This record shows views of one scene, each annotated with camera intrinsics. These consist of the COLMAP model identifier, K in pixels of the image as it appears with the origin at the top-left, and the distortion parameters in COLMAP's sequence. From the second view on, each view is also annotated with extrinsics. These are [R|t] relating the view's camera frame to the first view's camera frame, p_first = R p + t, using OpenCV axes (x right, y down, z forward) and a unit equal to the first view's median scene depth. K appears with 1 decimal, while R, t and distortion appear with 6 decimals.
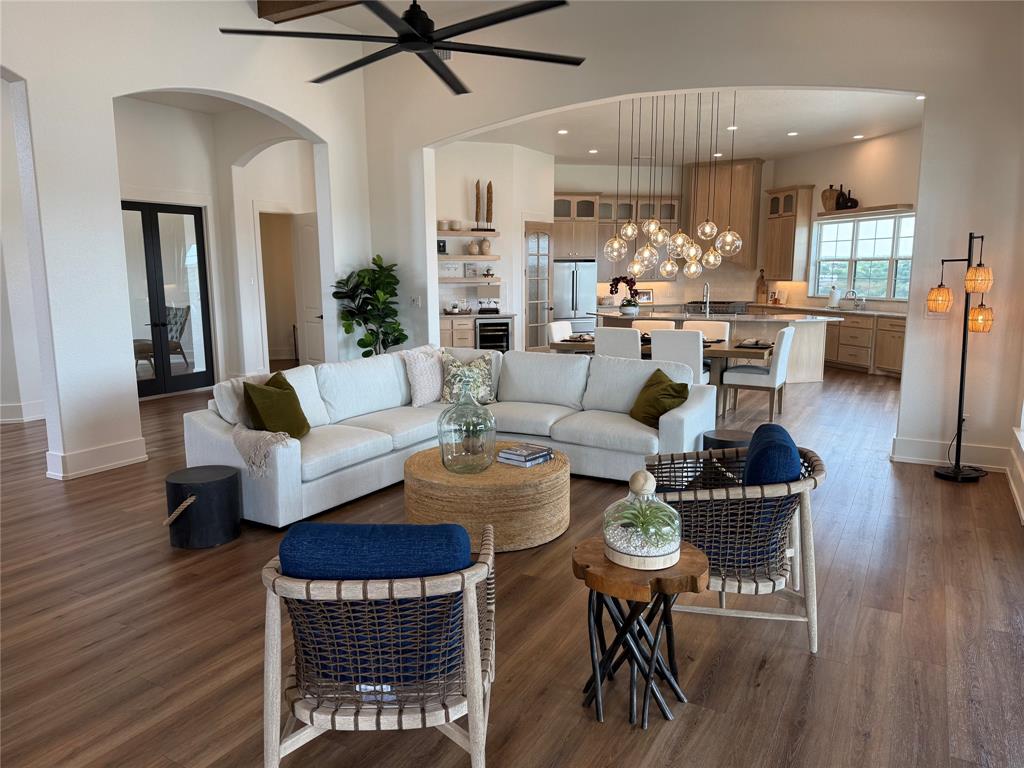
lens RADIAL K [[715.8, 0, 510.8], [0, 715.8, 386.5], [0, 0, 1]] dist [0.047436, -0.017366]
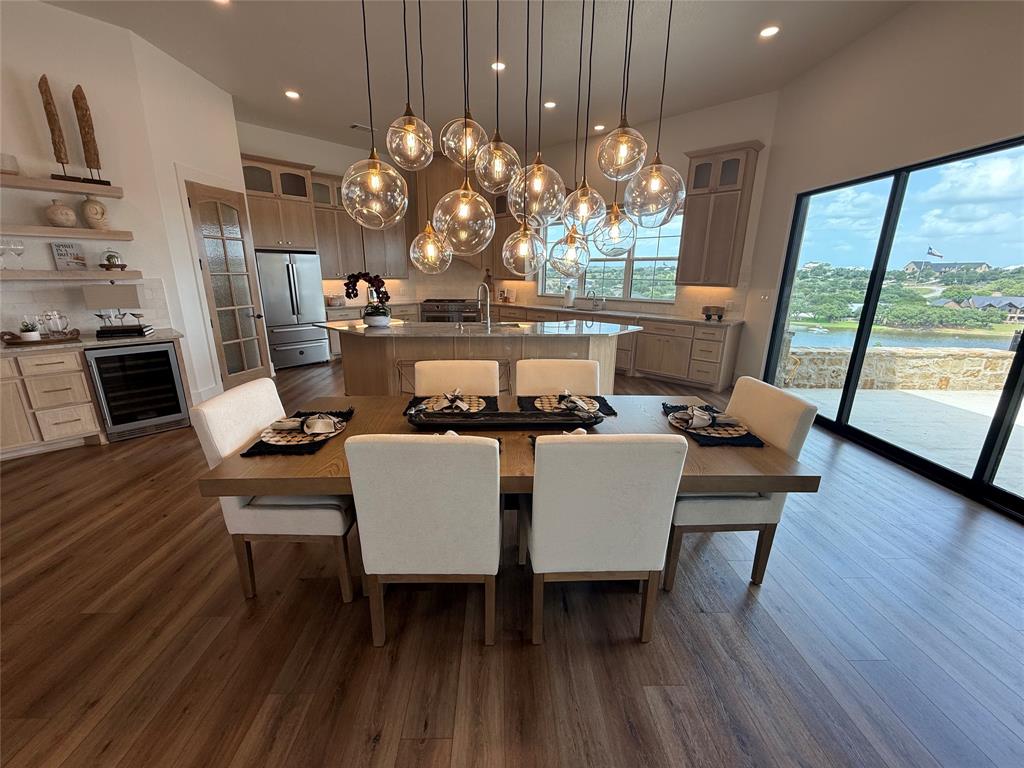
lens RADIAL K [[407.5, 0, 518.0], [0, 407.5, 388.7], [0, 0, 1]] dist [-0.001238, -0.000348]
pose [[0.847421, -0.130955, 0.514518, 0.062631], [0.068011, 0.987895, 0.139423, -0.083505], [-0.526548, -0.083158, 0.846069, 0.553966]]
